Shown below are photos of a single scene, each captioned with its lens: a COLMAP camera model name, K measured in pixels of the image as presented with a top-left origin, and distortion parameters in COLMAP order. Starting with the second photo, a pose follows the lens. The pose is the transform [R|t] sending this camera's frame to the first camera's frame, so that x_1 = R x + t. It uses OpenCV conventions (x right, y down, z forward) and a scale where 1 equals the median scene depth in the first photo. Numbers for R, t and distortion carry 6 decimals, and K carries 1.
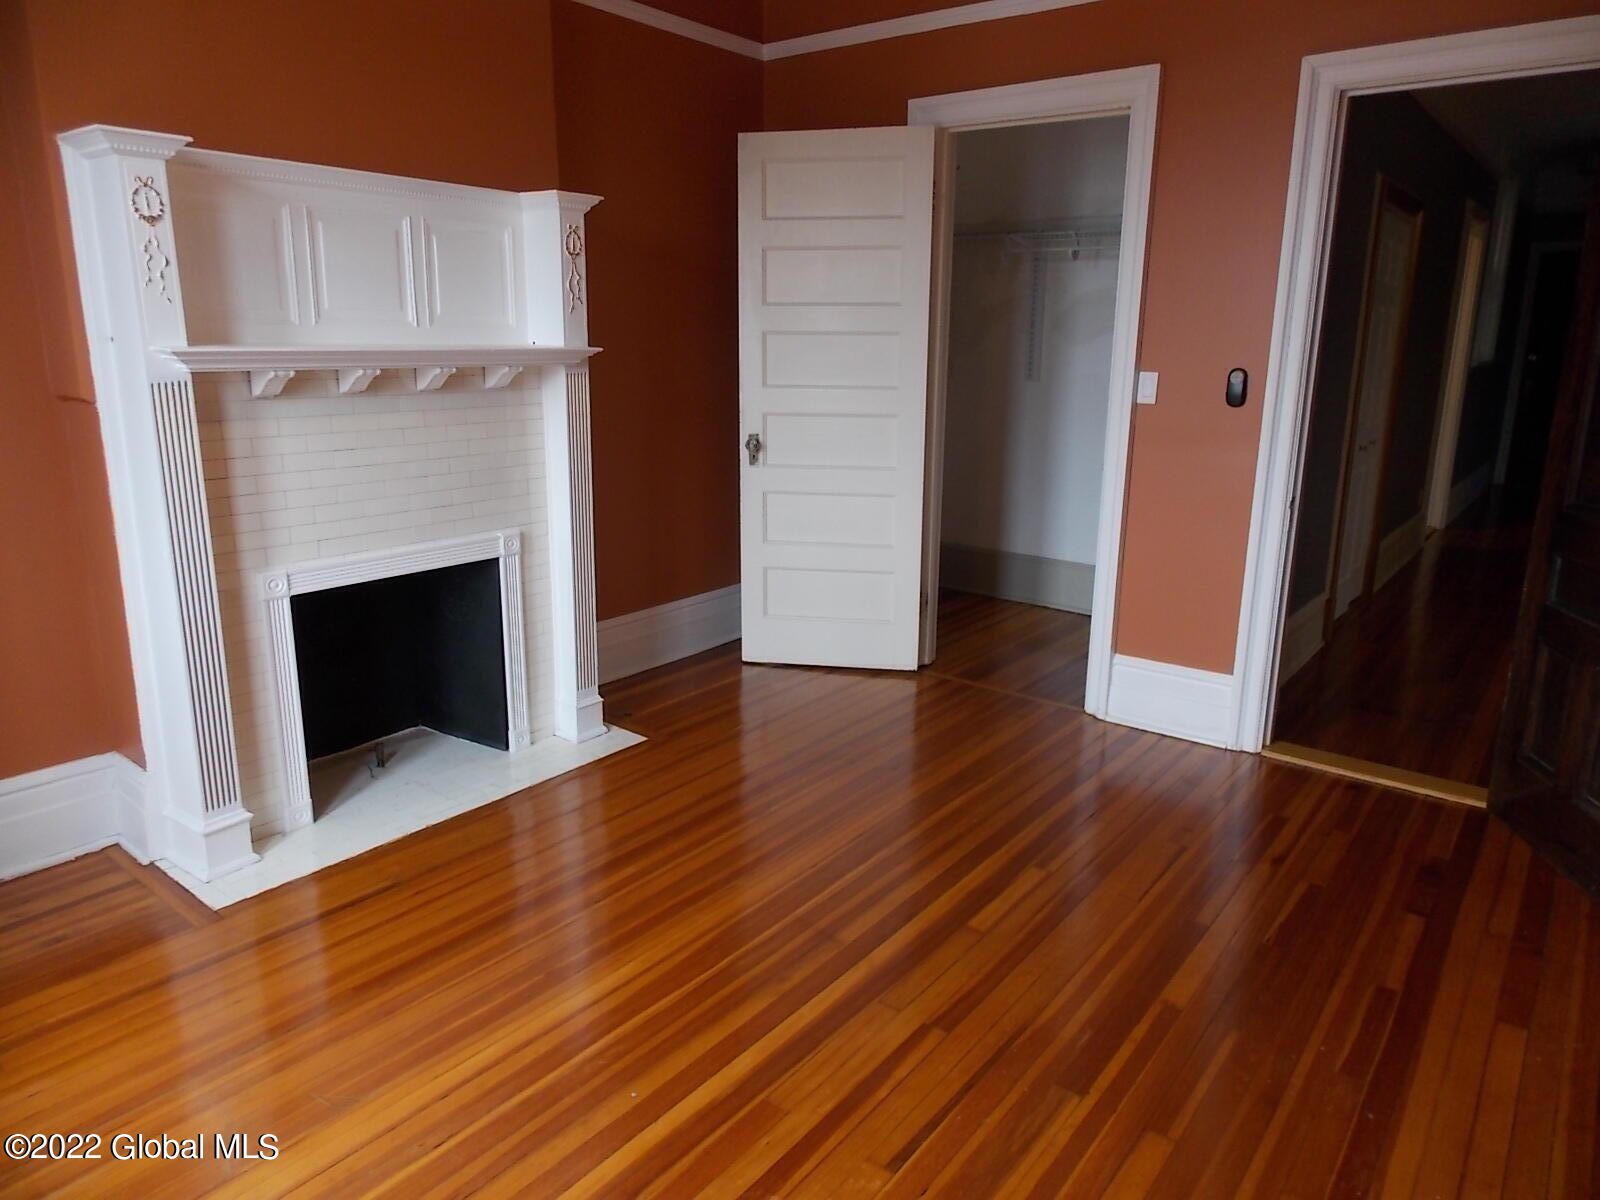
lens RADIAL K [[1045.7, 0, 806.4], [0, 1045.7, 600.9], [0, 0, 1]] dist [-0.005117, 0.001975]
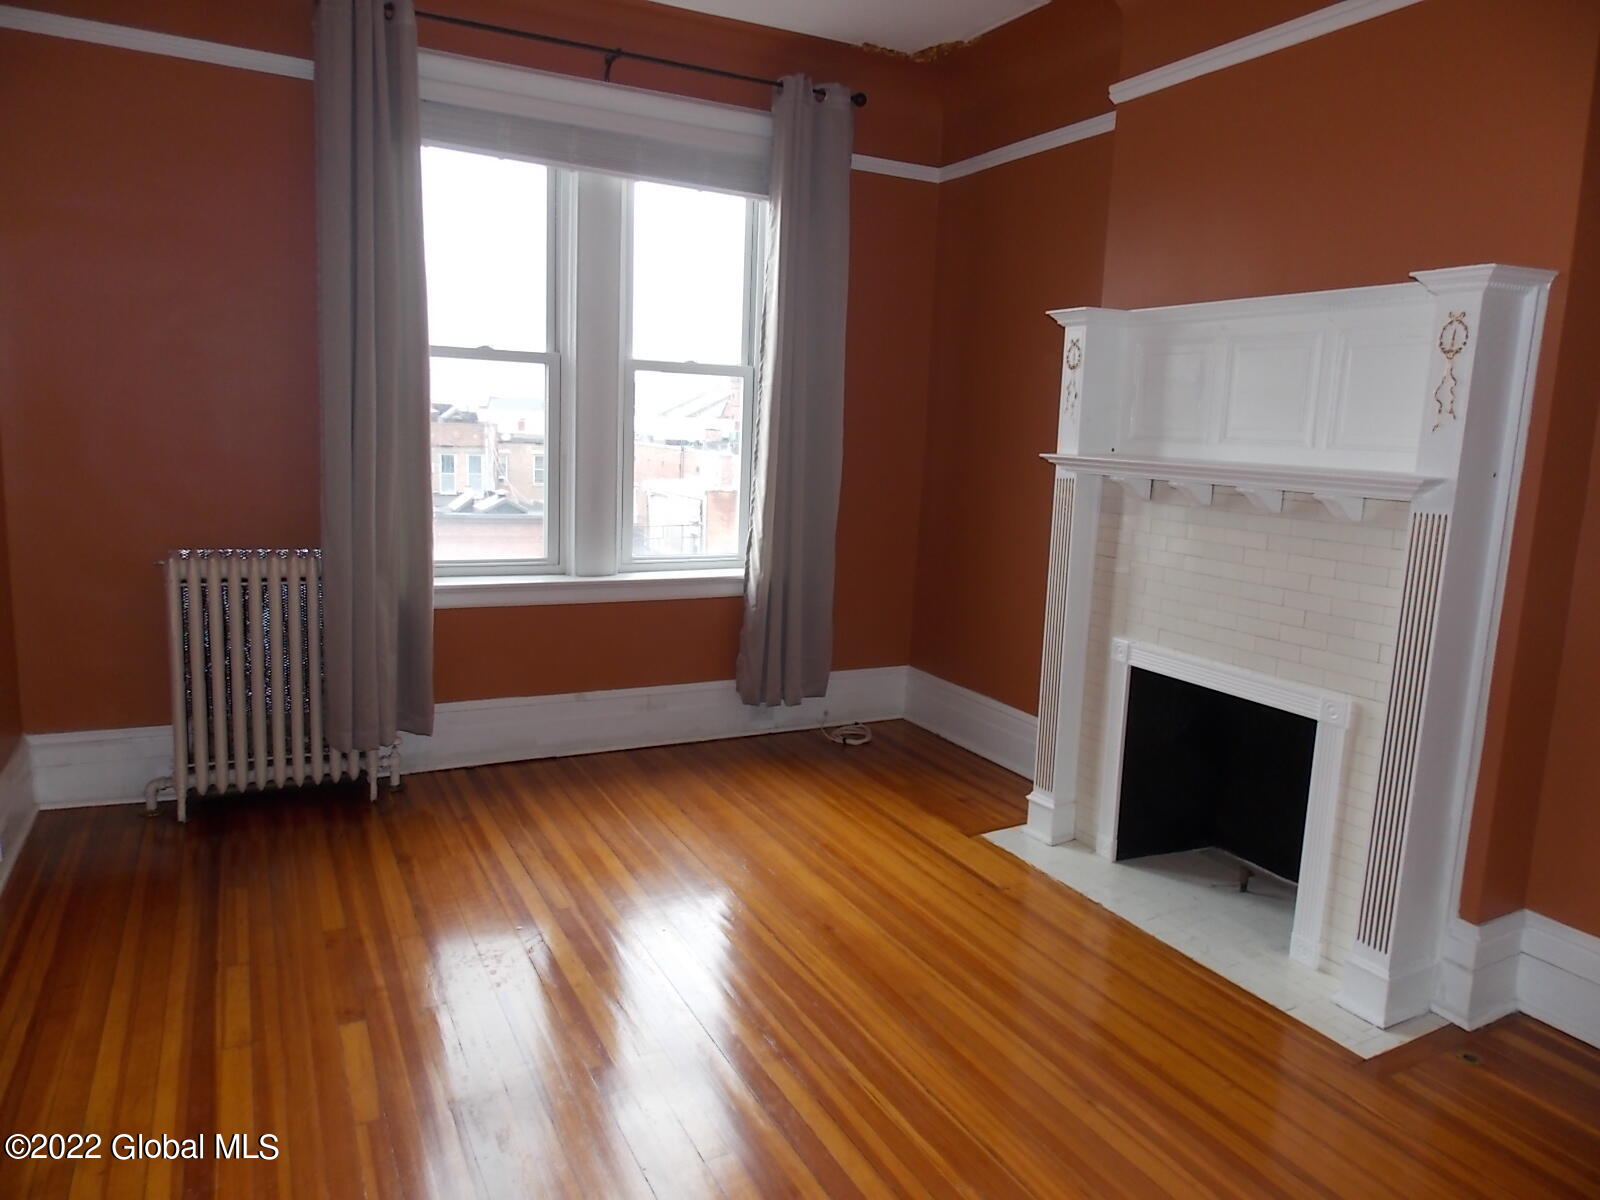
lens RADIAL K [[1045.7, 0, 794.7], [0, 1045.7, 592.4], [0, 0, 1]] dist [-0.005117, 0.001975]
pose [[-0.417972, 0.115194, -0.901127, 0.678221], [-0.270850, 0.931016, 0.244643, -0.251127], [0.867145, 0.346324, -0.357938, 0.999769]]
